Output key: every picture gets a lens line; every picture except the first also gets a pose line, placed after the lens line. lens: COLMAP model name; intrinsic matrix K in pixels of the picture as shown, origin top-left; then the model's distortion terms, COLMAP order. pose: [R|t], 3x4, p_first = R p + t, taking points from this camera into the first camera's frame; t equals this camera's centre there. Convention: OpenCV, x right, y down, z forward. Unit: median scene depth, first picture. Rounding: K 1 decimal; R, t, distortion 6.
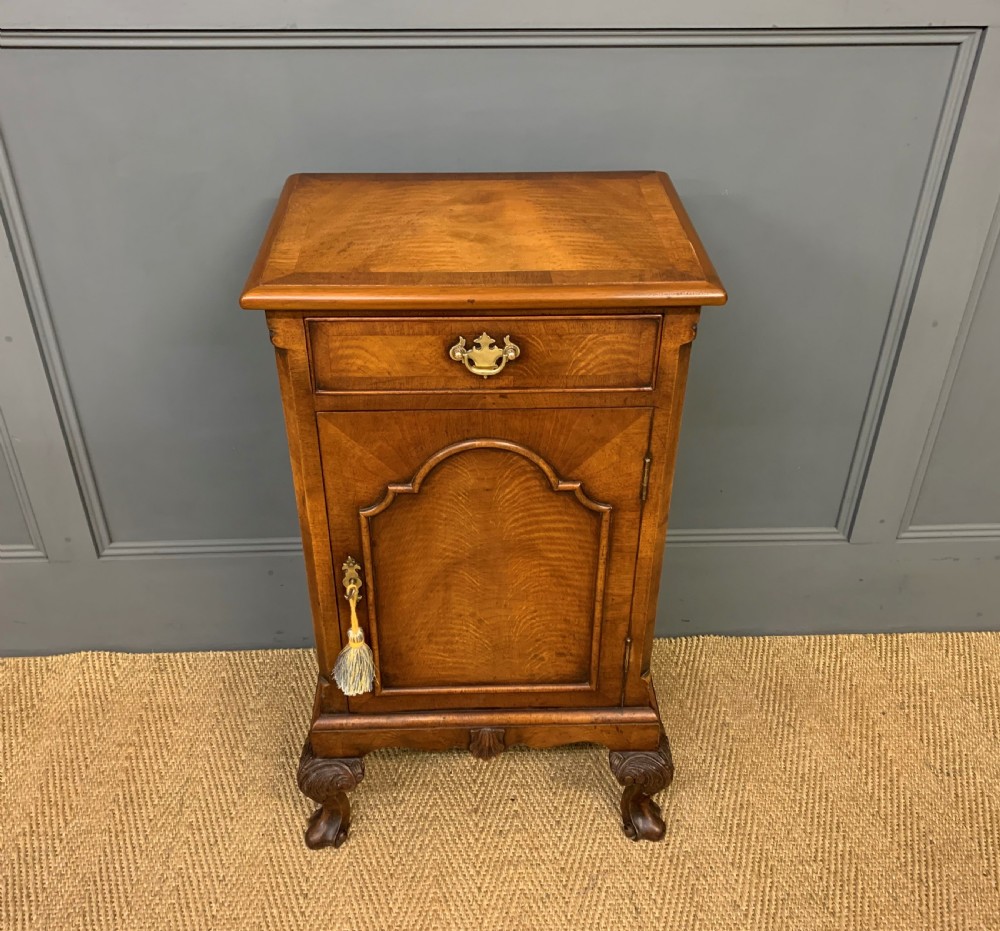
lens RADIAL K [[1013.4, 0, 491.4], [0, 1013.4, 433.4], [0, 0, 1]] dist [0.016365, 0.000000]
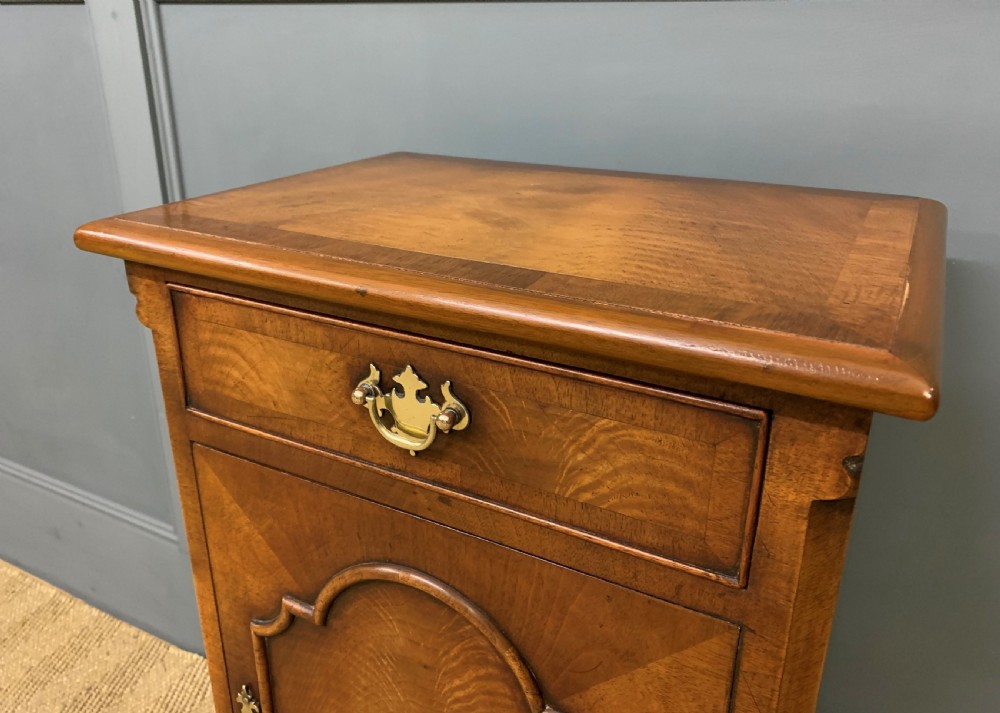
lens RADIAL K [[773.6, 0, 485.9], [0, 773.6, 316.9], [0, 0, 1]] dist [0.023789, -0.031573]
pose [[0.861828, 0.173699, -0.476531, 0.158570], [-0.282391, 0.944768, -0.166341, -0.051285], [0.421318, 0.277925, 0.863278, 0.498968]]
